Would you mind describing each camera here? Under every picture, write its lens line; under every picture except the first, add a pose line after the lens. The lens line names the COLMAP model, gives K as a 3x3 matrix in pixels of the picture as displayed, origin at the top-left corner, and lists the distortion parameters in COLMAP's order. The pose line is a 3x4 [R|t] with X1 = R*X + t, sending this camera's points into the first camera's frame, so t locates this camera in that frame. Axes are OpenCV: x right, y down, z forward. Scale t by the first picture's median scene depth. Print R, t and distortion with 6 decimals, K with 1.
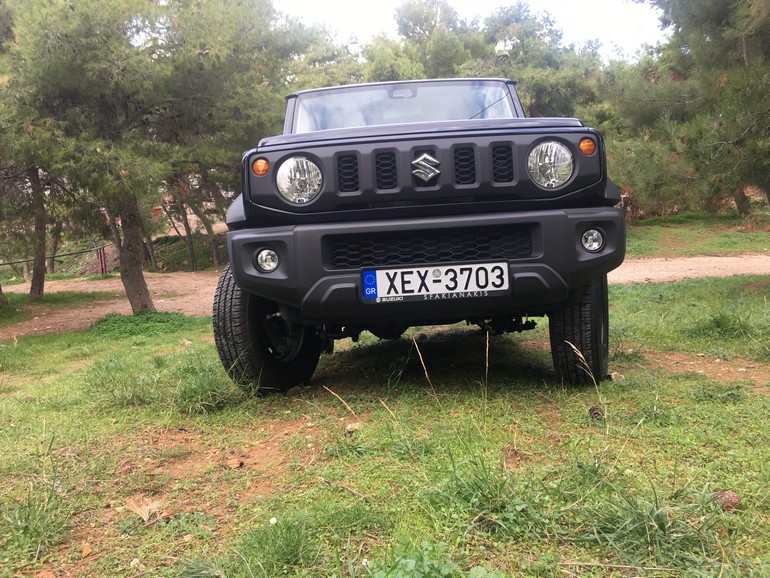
lens RADIAL K [[639.9, 0, 385.0], [0, 639.9, 289.0], [0, 0, 1]] dist [0.069143, 0.001078]
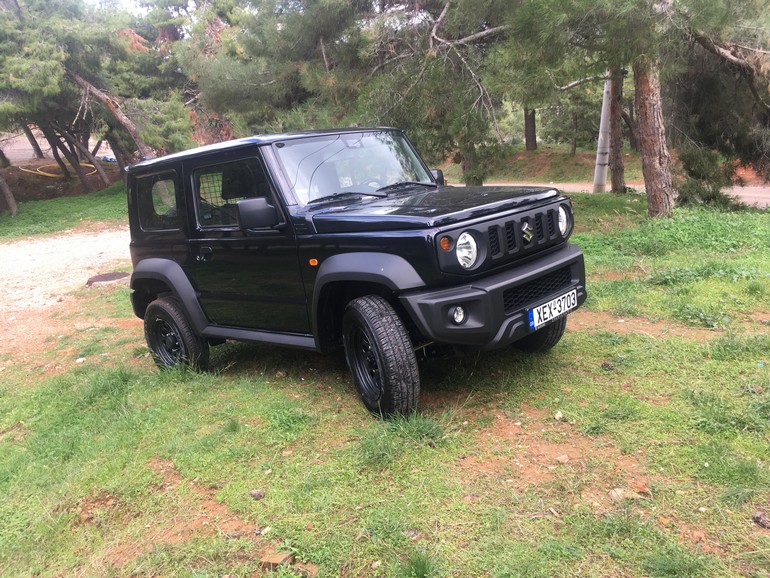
lens RADIAL K [[639.9, 0, 385.0], [0, 639.9, 289.0], [0, 0, 1]] dist [0.069143, 0.001078]
pose [[0.688911, -0.164433, 0.705948, -1.275040], [0.103295, 0.986260, 0.128922, -0.298282], [-0.717448, -0.015896, 0.696431, 0.220639]]
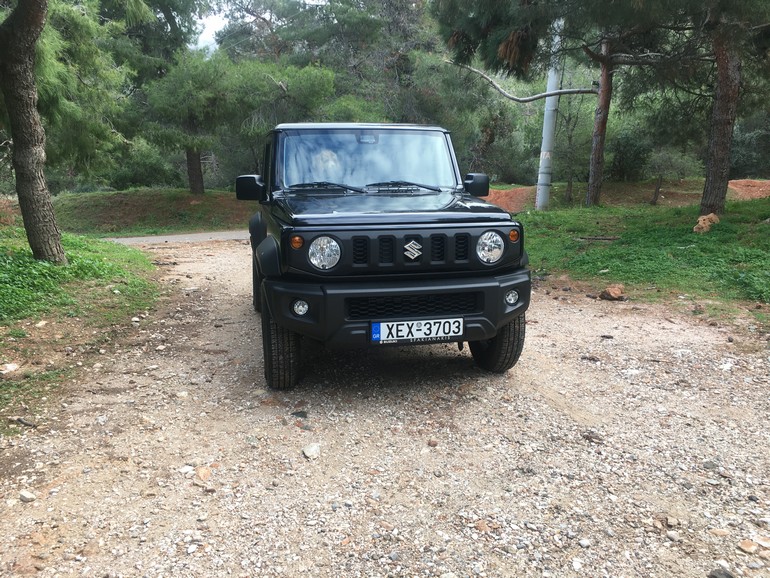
lens RADIAL K [[639.9, 0, 385.0], [0, 639.9, 289.0], [0, 0, 1]] dist [0.069143, 0.001078]
pose [[0.975416, 0.016687, 0.219741, -0.337355], [-0.056131, 0.983054, 0.174512, -0.372190], [-0.213105, -0.182556, 0.959823, -0.440446]]
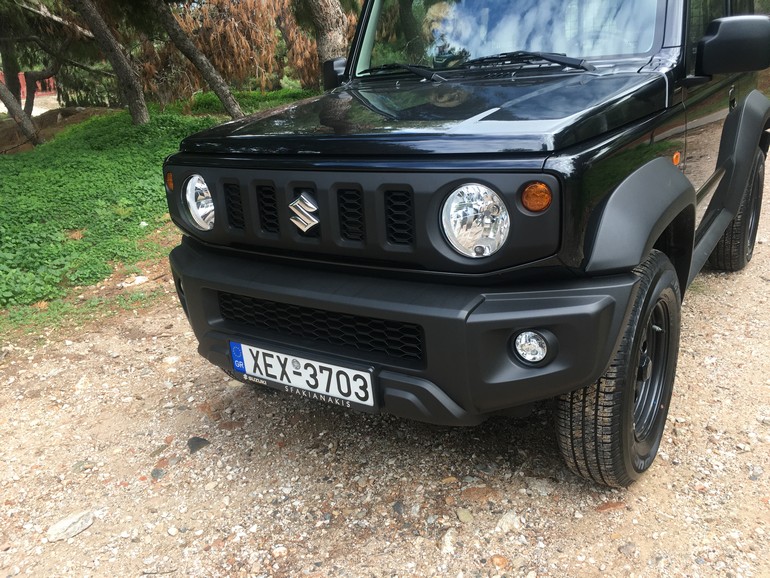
lens RADIAL K [[639.9, 0, 385.0], [0, 639.9, 289.0], [0, 0, 1]] dist [0.069143, 0.001078]
pose [[0.829882, 0.176403, -0.529318, 0.565734], [0.031812, 0.932199, 0.360546, -0.386639], [0.557031, -0.316049, 0.768003, 0.489599]]
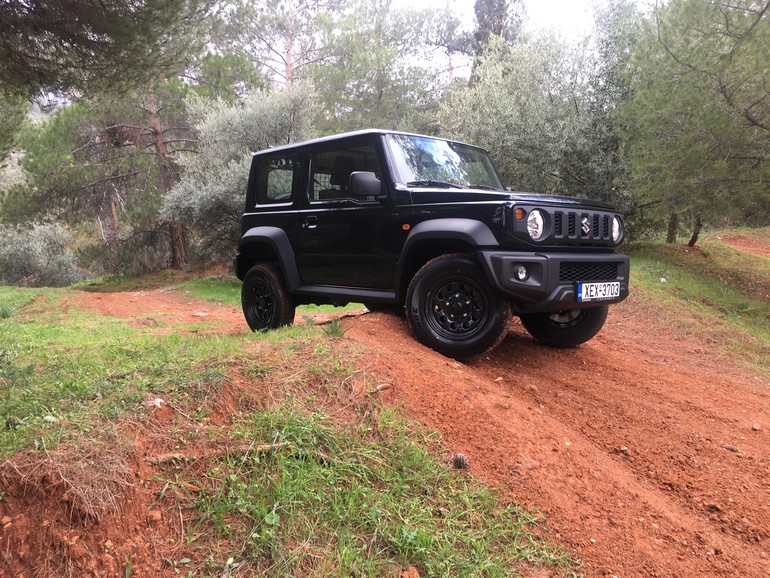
lens RADIAL K [[639.9, 0, 385.0], [0, 639.9, 289.0], [0, 0, 1]] dist [0.069143, 0.001078]
pose [[0.741618, 0.033293, 0.669996, -1.619106], [-0.054595, 0.998450, 0.010817, -0.003368], [-0.668597, -0.044600, 0.742286, 0.037162]]
